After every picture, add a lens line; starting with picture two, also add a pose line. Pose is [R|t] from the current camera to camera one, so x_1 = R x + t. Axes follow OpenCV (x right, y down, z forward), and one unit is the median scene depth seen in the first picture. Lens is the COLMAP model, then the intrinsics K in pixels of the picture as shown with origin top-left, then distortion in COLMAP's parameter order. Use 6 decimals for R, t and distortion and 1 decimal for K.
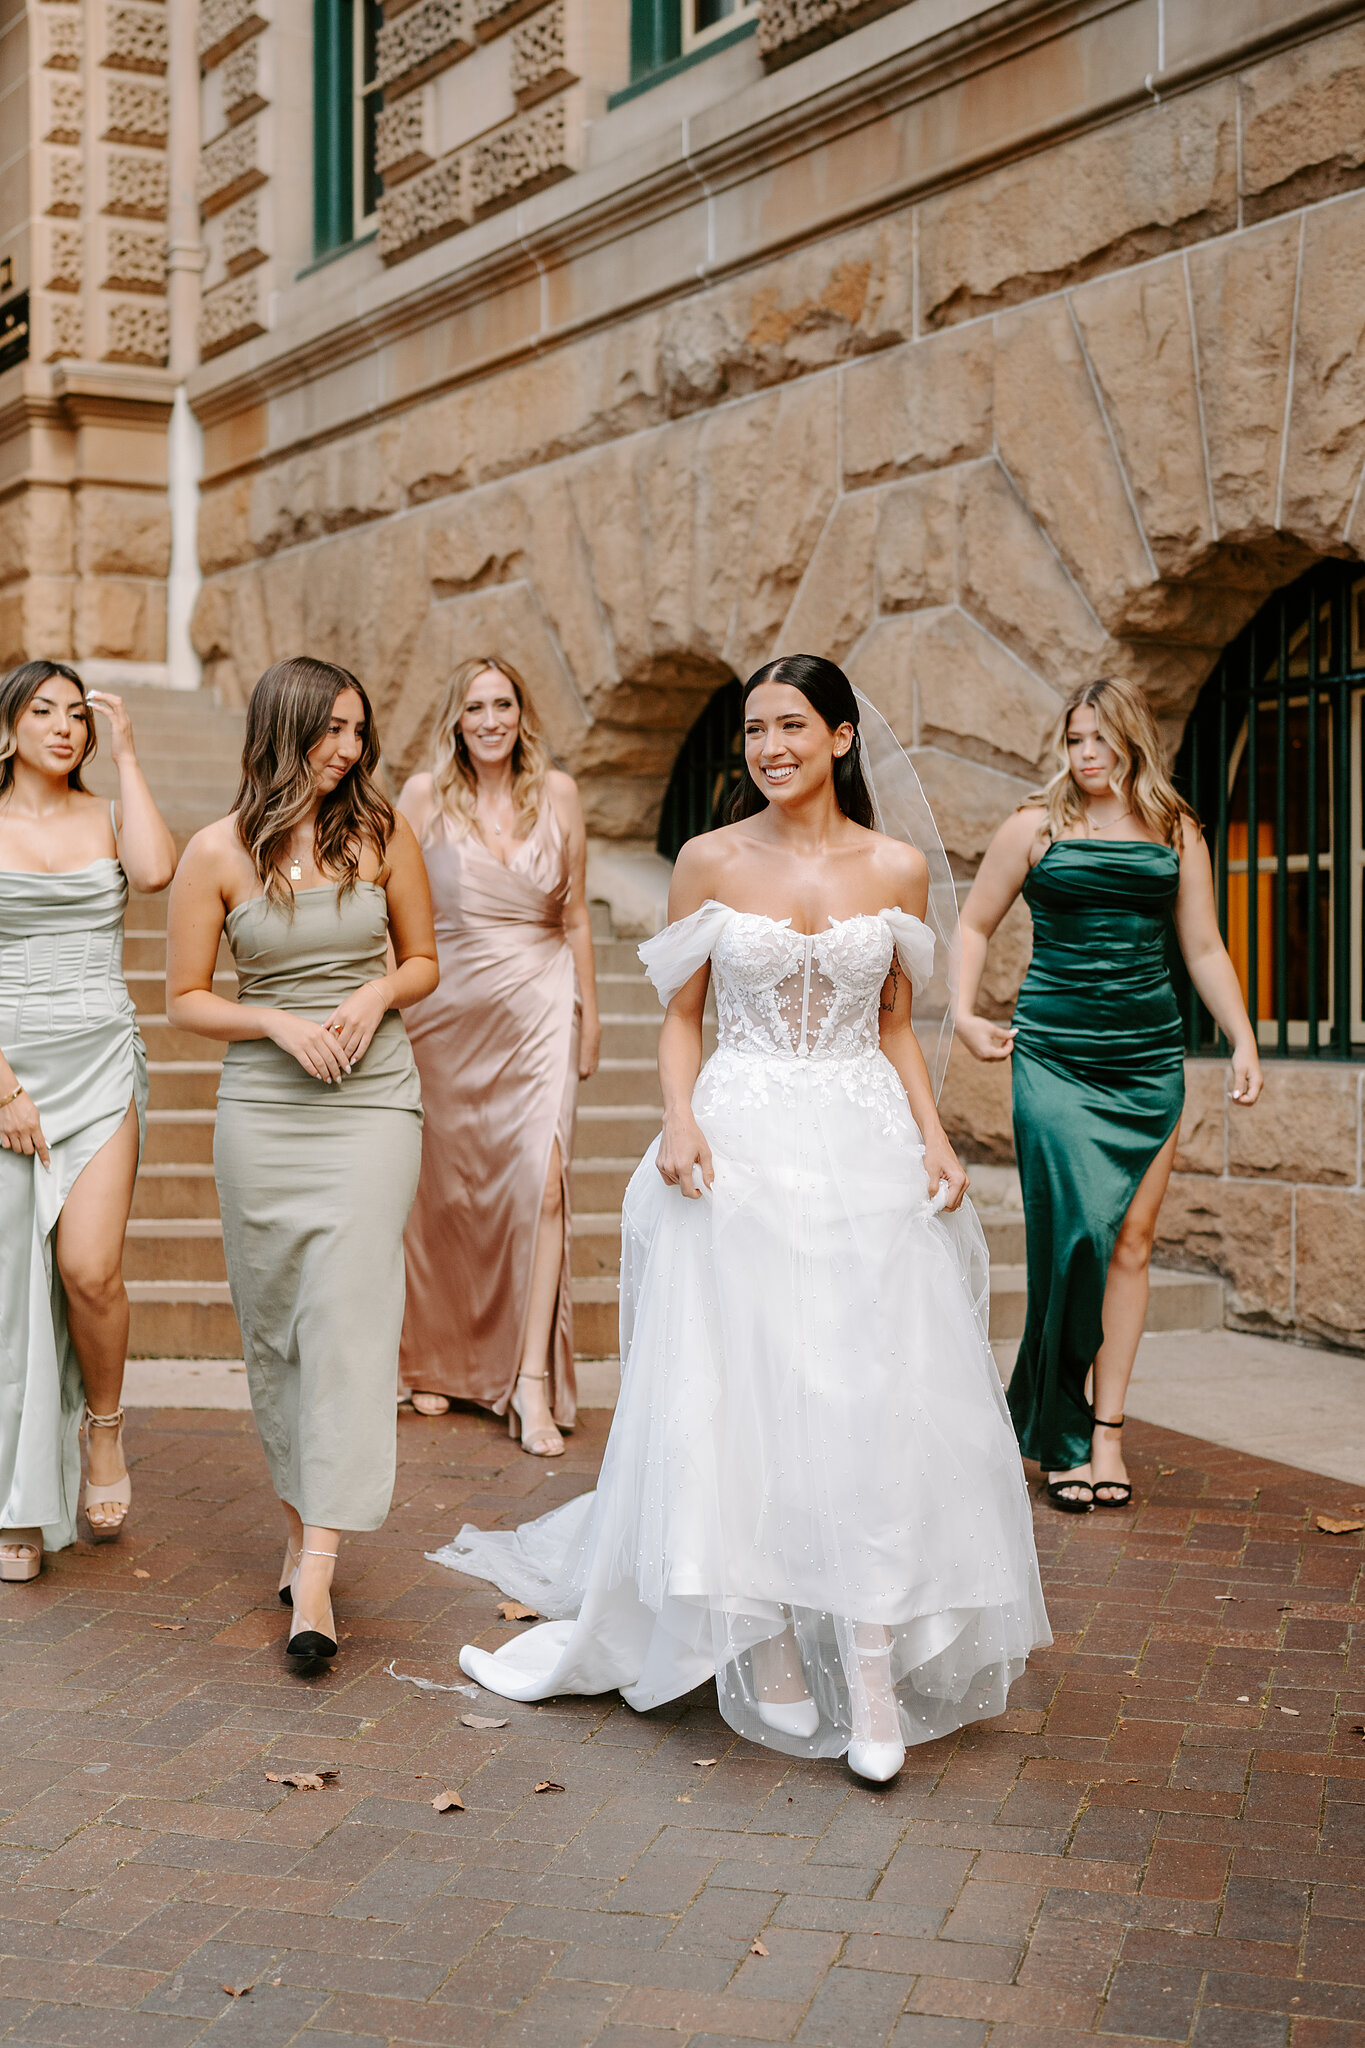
lens RADIAL K [[3055.3, 0, 685.7], [0, 3055.3, 1025.7], [0, 0, 1]] dist [0.015631, 0.000000]
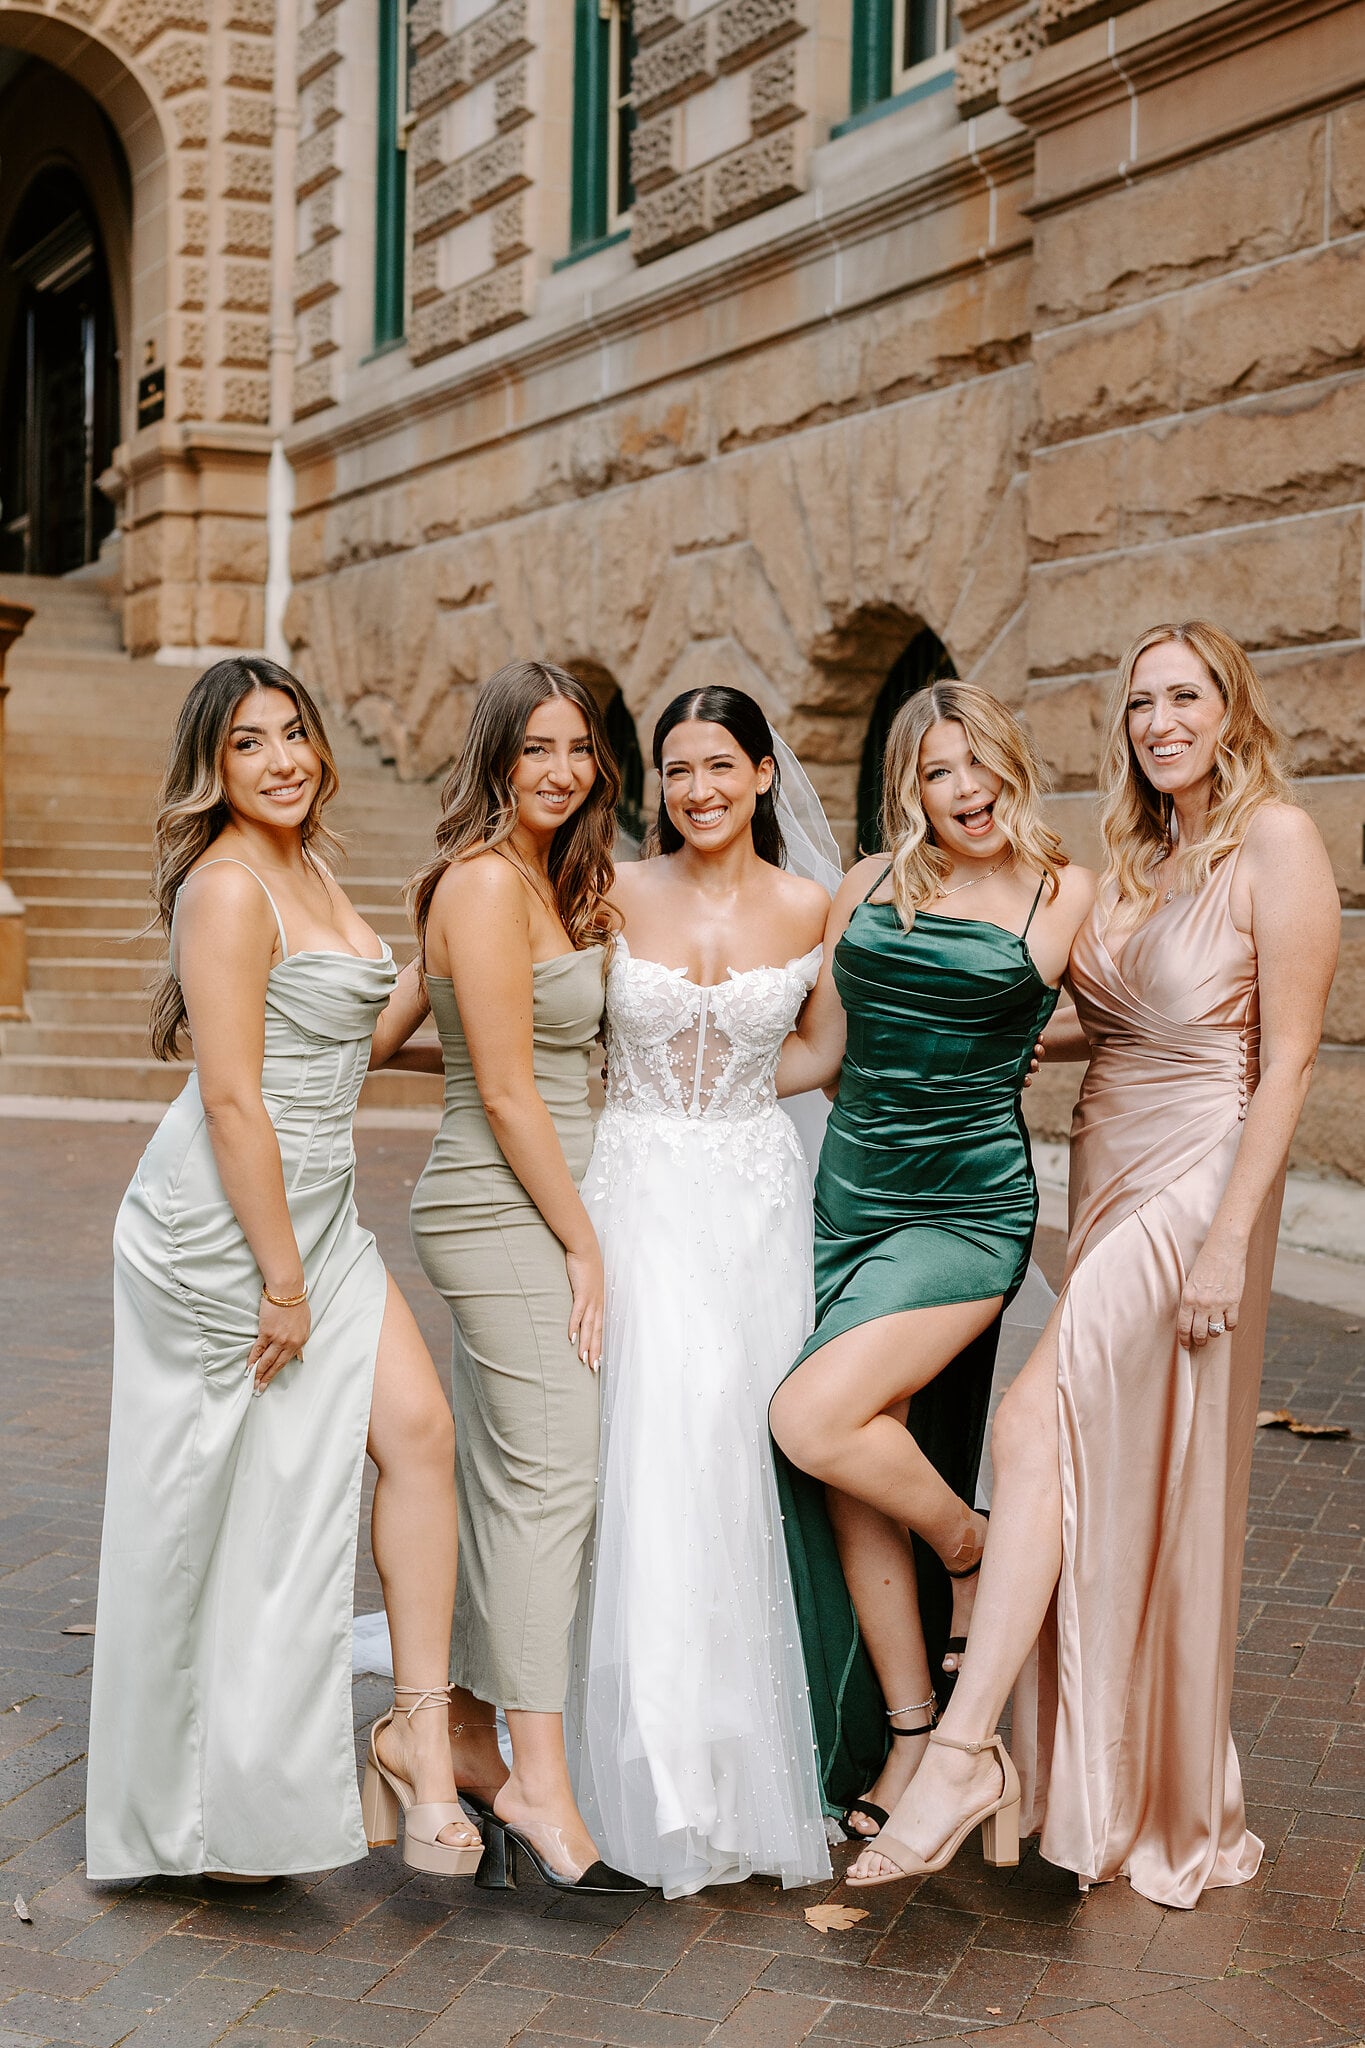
lens RADIAL K [[3202.4, 0, 680.5], [0, 3202.4, 1023.2], [0, 0, 1]] dist [0.032299, 0.000000]
pose [[0.996839, 0.019406, -0.077046, 0.152171], [-0.018299, 0.999719, 0.015056, 0.023677], [0.077317, -0.013598, 0.996914, -0.470022]]
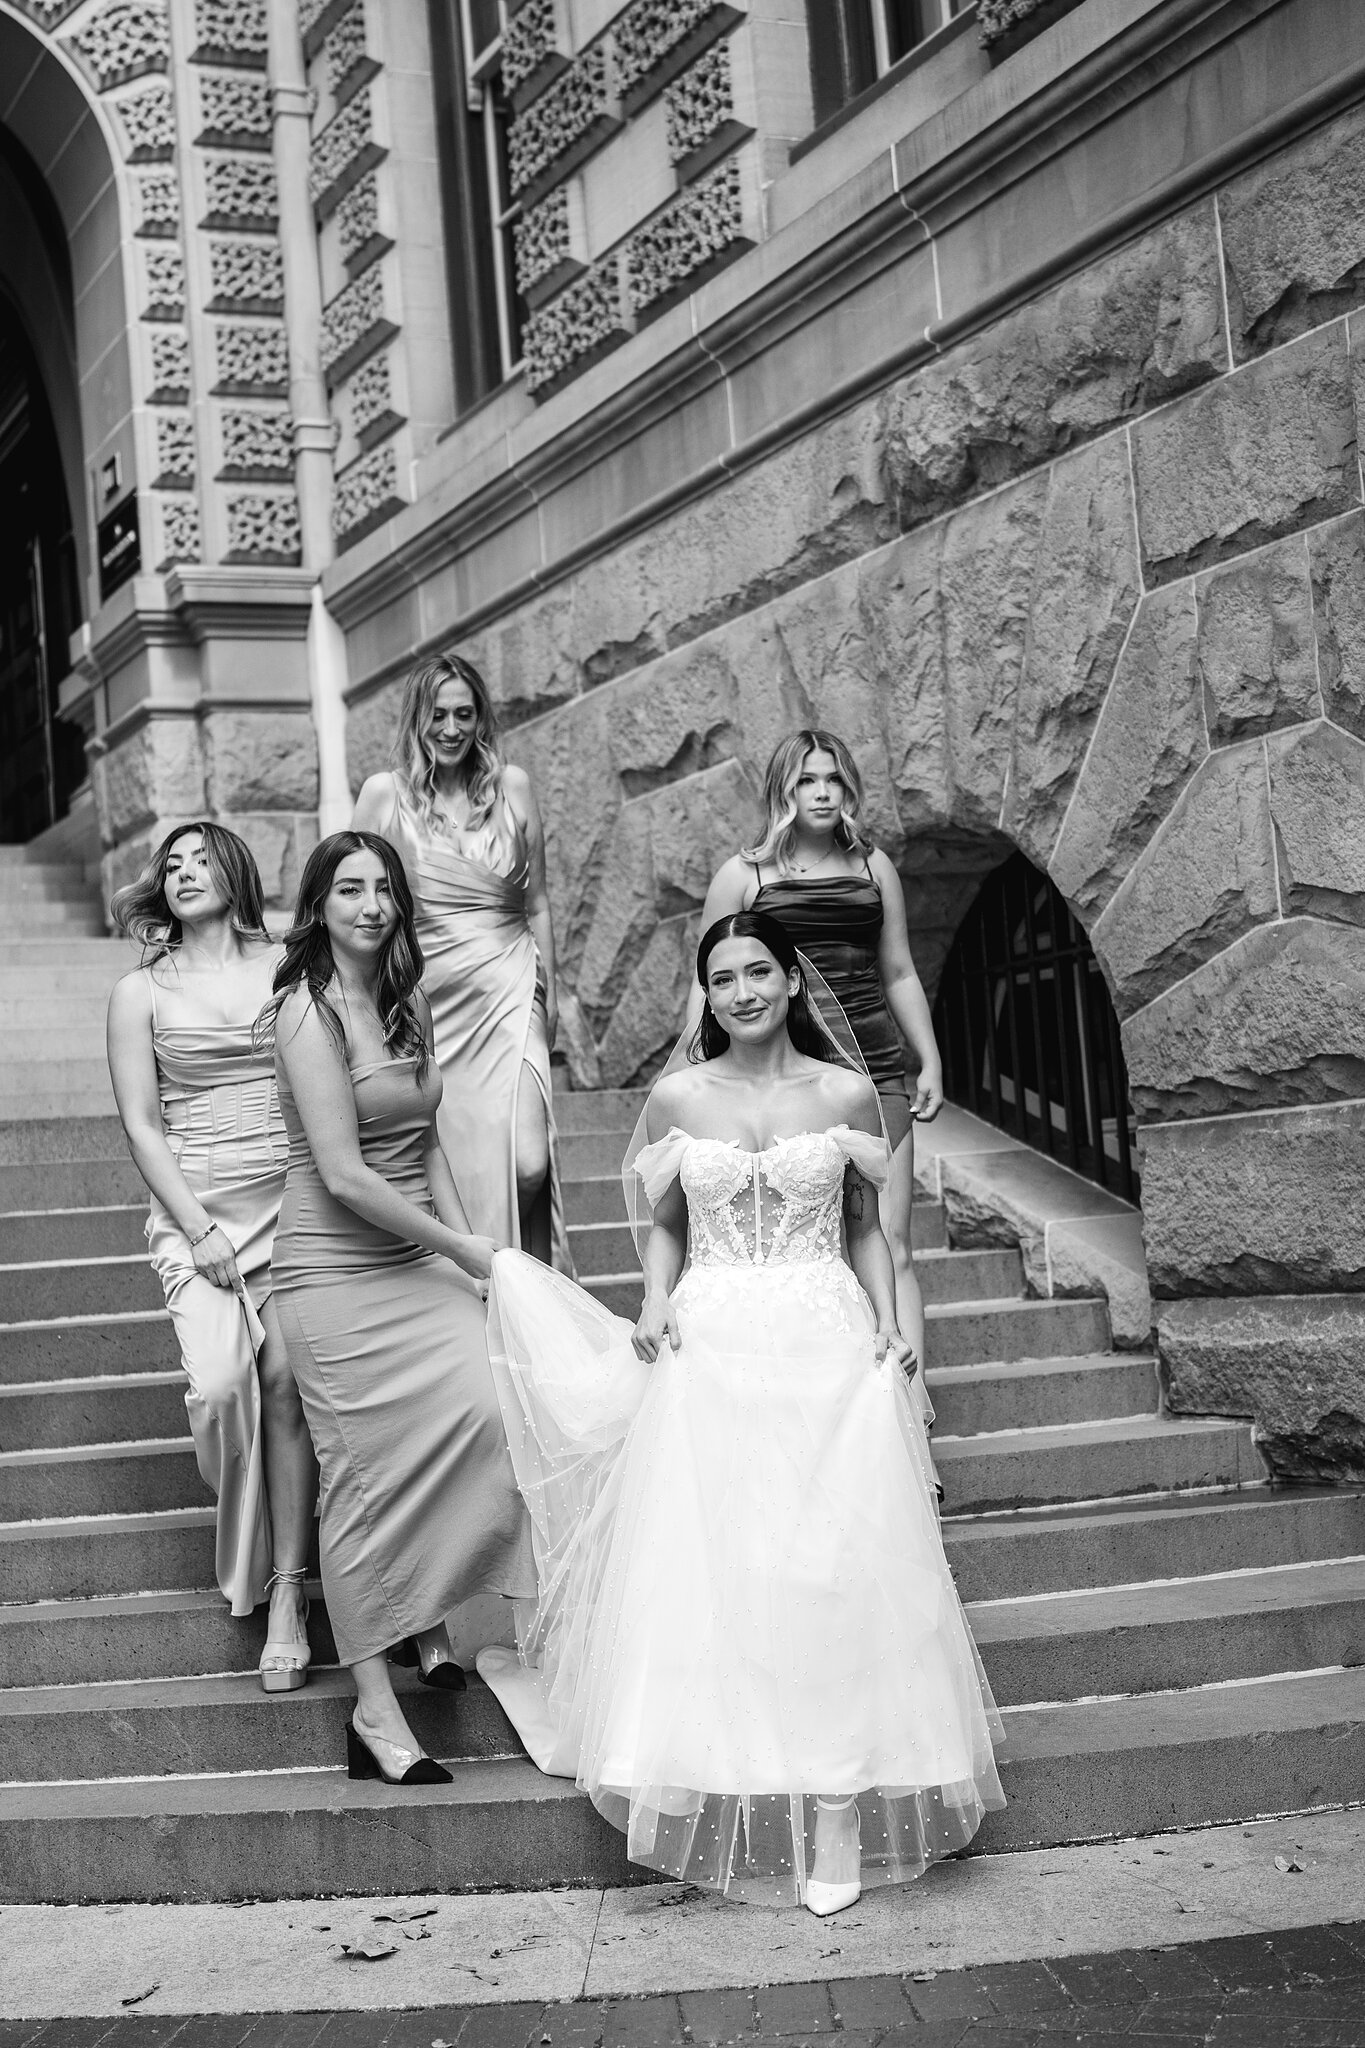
lens RADIAL K [[3055.3, 0, 681.9], [0, 3055.3, 1027.0], [0, 0, 1]] dist [0.015631, 0.000000]
pose [[0.993606, -0.081375, -0.078262, -0.009642], [0.075183, 0.994031, -0.079059, -0.015071], [0.084228, 0.072670, 0.993793, 0.218266]]
